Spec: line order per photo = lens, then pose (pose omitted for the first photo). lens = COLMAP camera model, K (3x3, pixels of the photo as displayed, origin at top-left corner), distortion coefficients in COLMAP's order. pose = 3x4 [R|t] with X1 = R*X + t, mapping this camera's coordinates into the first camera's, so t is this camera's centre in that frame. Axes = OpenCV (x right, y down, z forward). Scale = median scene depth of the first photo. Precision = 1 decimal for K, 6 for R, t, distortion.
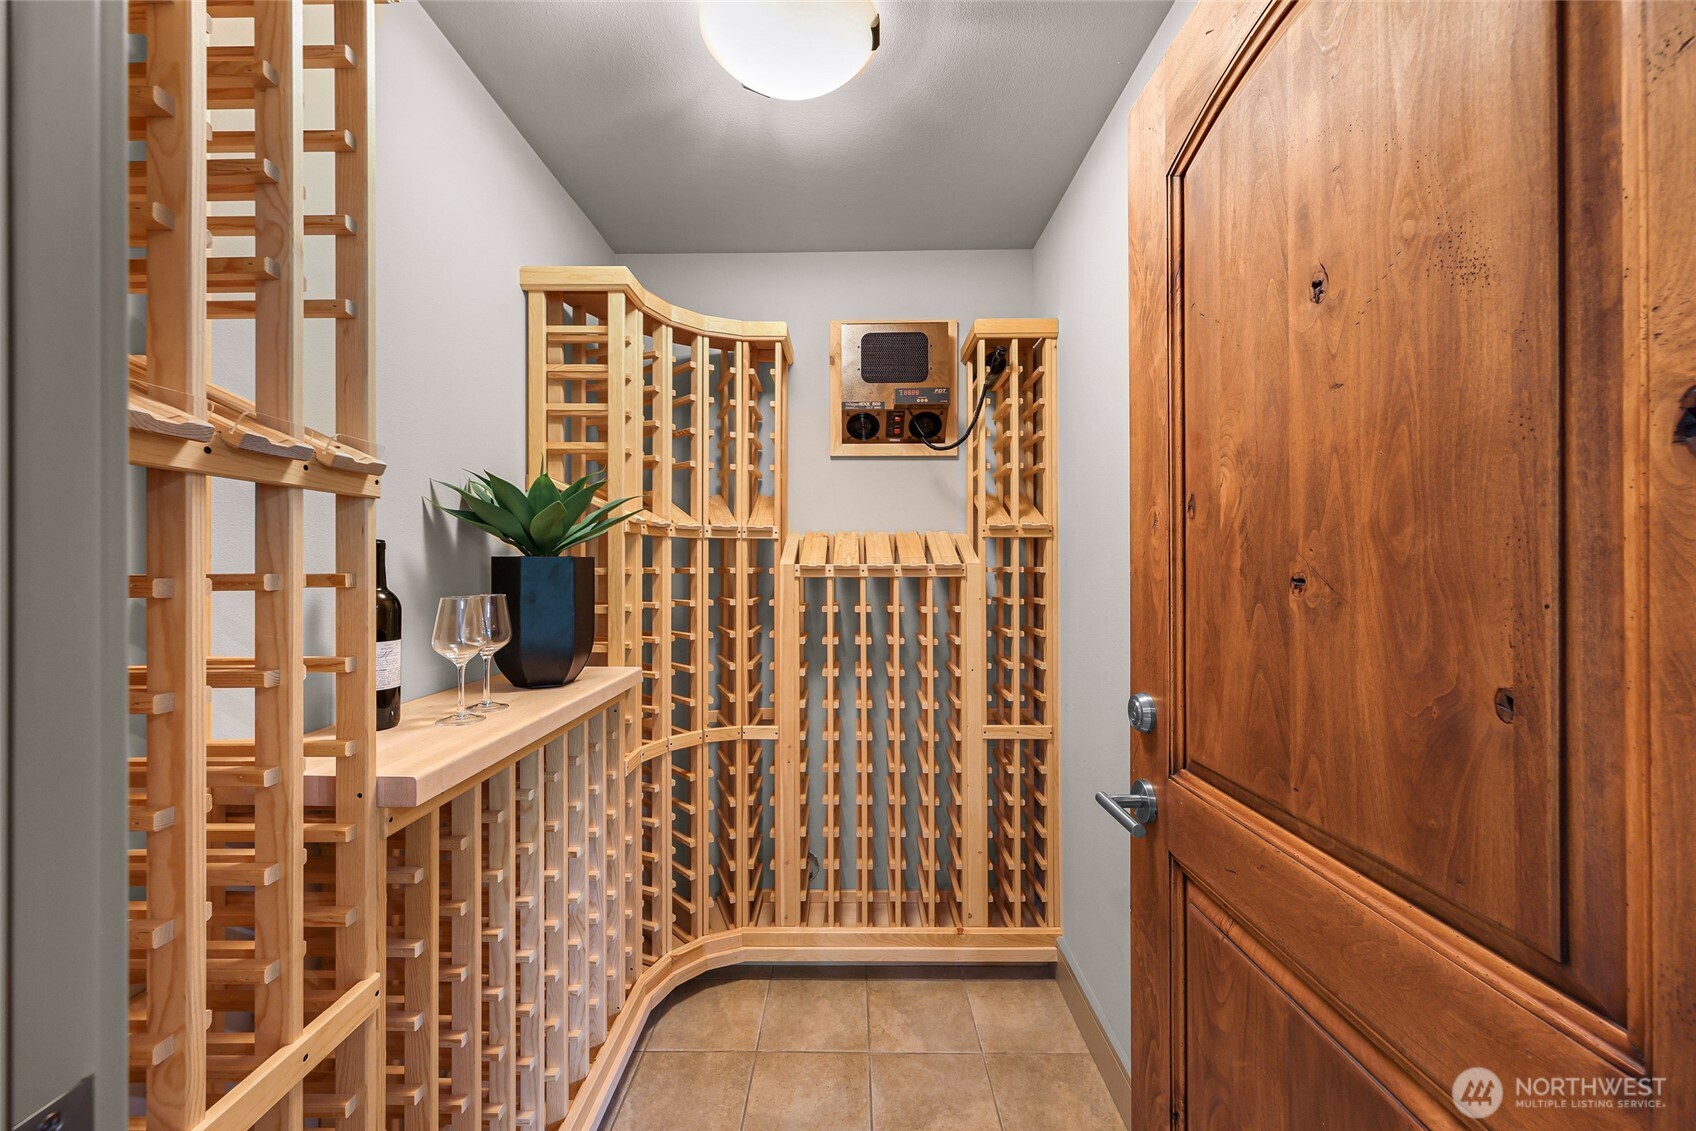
lens RADIAL K [[697.5, 0, 848.0], [0, 697.5, 565.5], [0, 0, 1]] dist [0.001041, 0.000060]
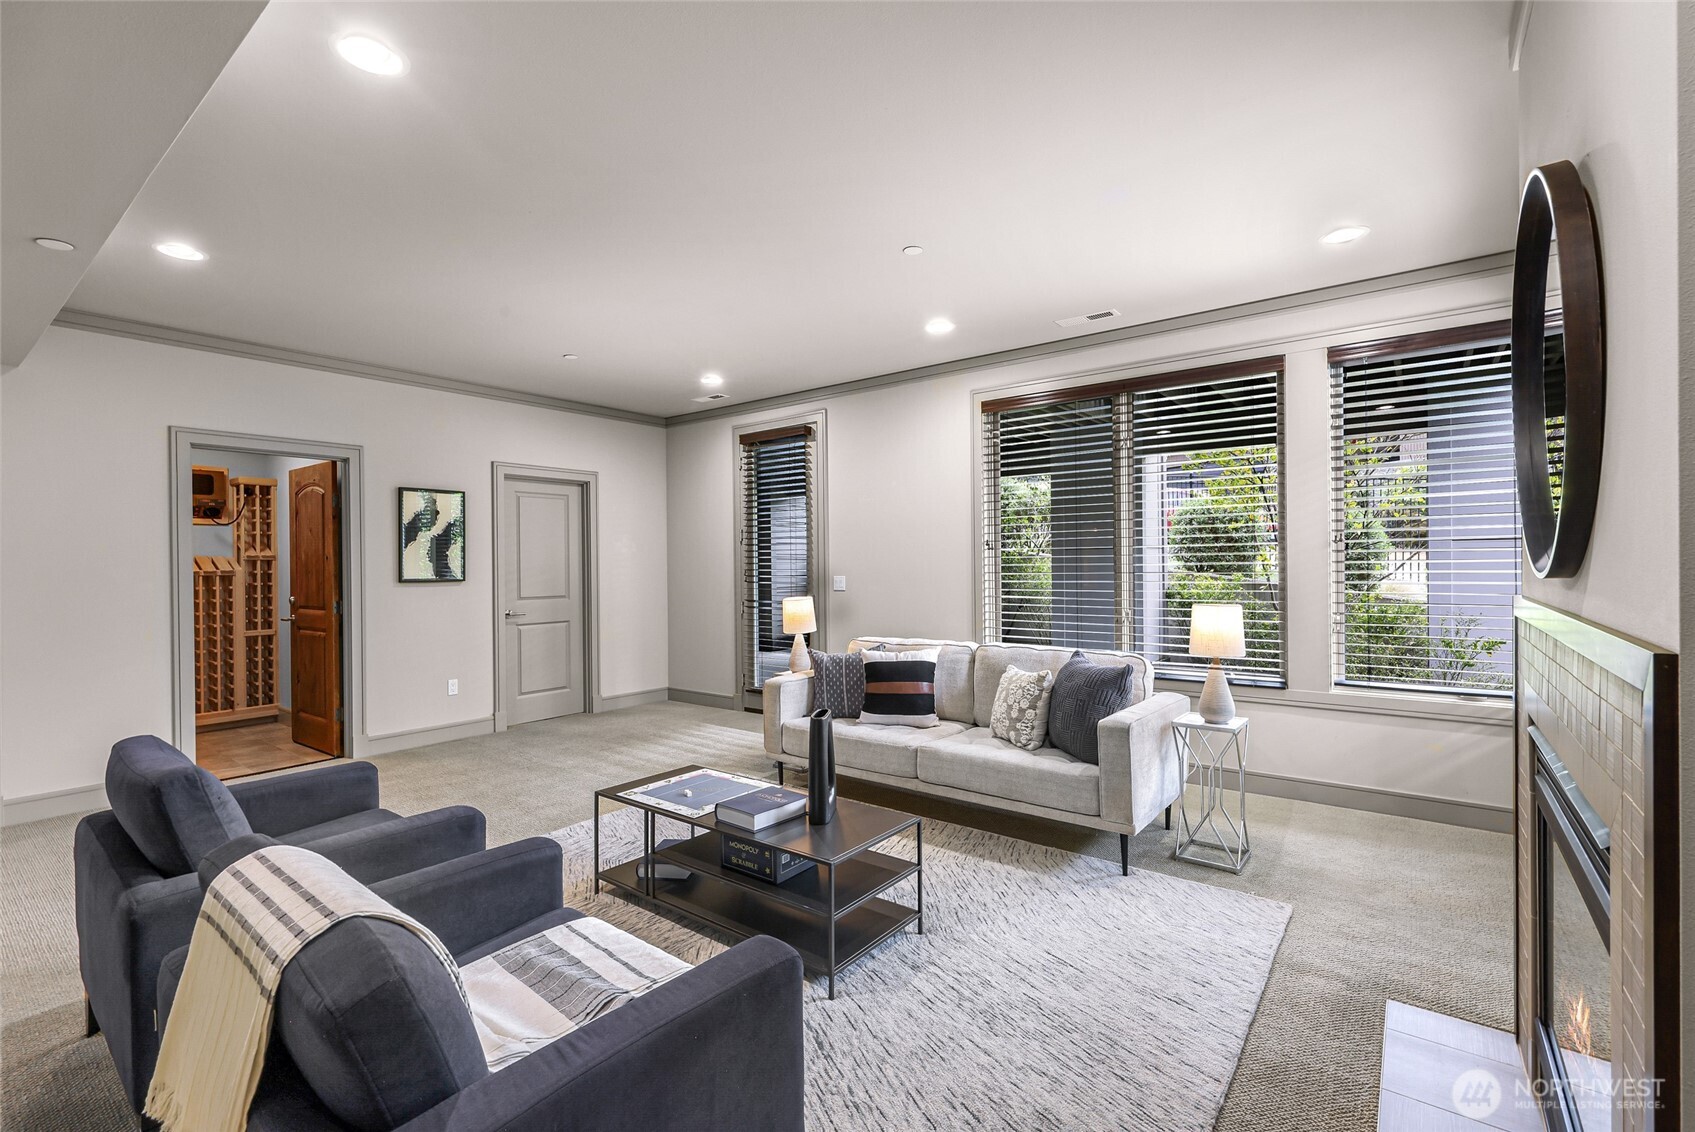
lens RADIAL K [[741.3, 0, 847.5], [0, 741.3, 566.0], [0, 0, 1]] dist [-0.019479, -0.000097]
pose [[0.608599, -0.005200, 0.793461, -0.598107], [0.008747, 0.999962, -0.000156, 0.003134], [-0.793430, 0.007035, 0.608621, -2.440606]]
